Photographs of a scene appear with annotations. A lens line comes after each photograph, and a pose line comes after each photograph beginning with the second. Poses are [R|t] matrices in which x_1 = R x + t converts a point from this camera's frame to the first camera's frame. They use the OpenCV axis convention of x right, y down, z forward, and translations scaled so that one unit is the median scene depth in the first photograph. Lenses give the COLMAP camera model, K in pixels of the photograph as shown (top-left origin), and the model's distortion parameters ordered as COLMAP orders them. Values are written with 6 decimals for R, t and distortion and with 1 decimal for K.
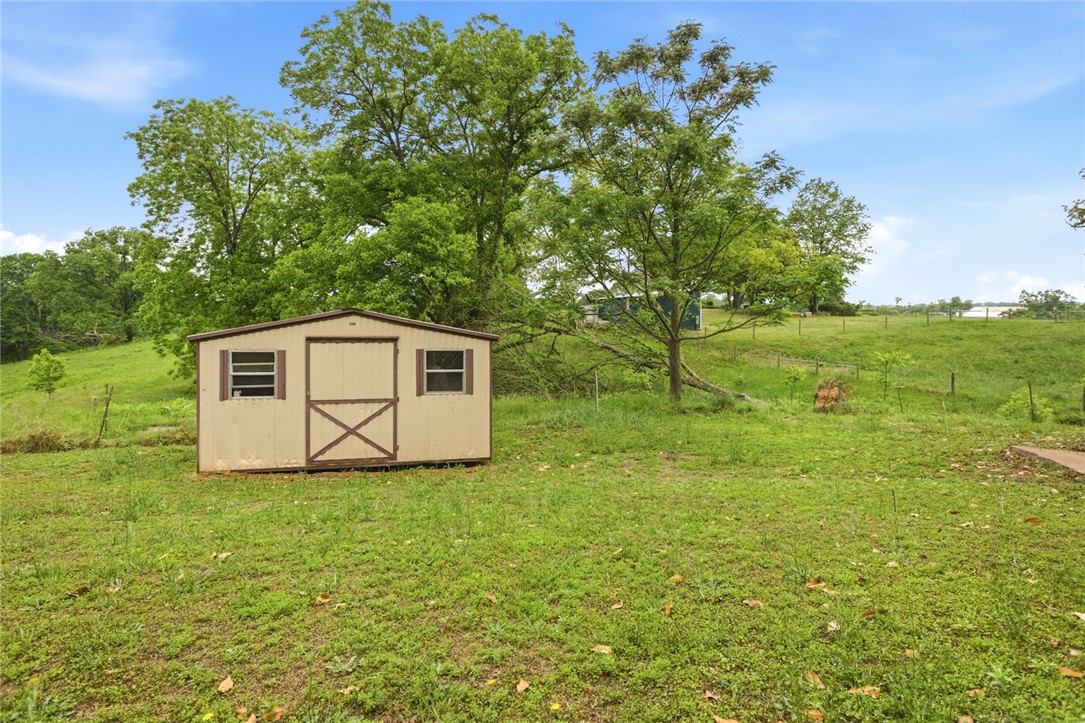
lens RADIAL K [[424.5, 0, 539.5], [0, 424.5, 353.0], [0, 0, 1]] dist [-0.000223, 0.000185]
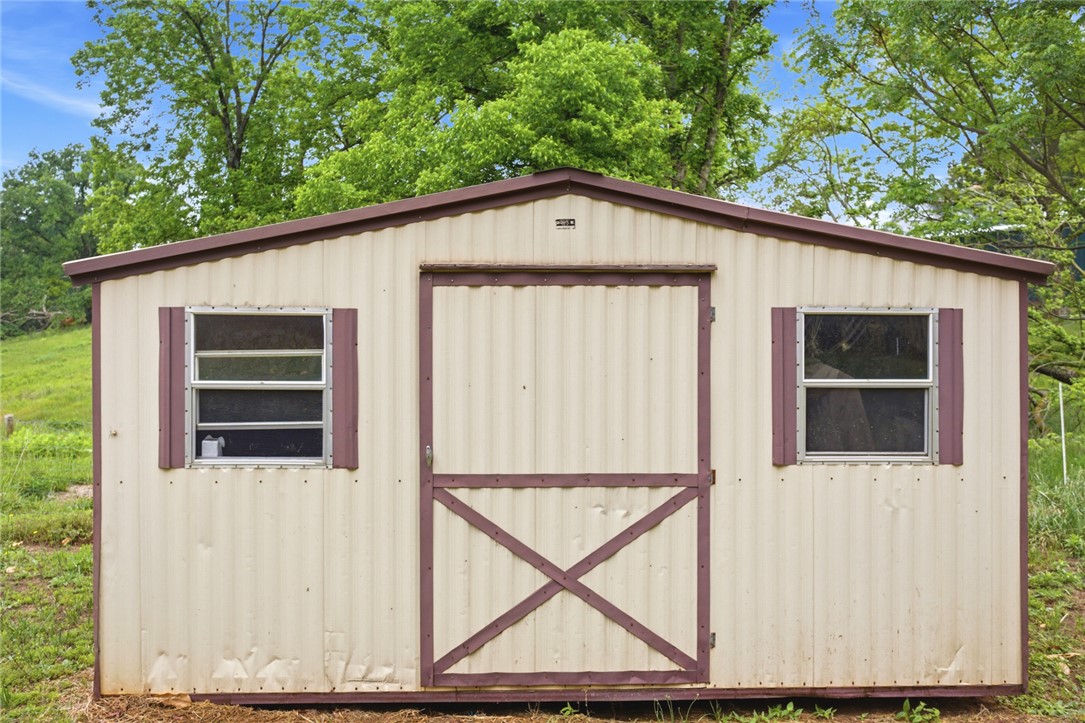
lens RADIAL K [[541.0, 0, 542.5], [0, 541.0, 361.5], [0, 0, 1]] dist [-0.001834, -0.000058]
pose [[0.991354, 0.009072, -0.130903, -0.393753], [-0.006683, 0.999803, 0.018678, 0.021895], [0.131047, -0.017642, 0.991219, 0.599494]]
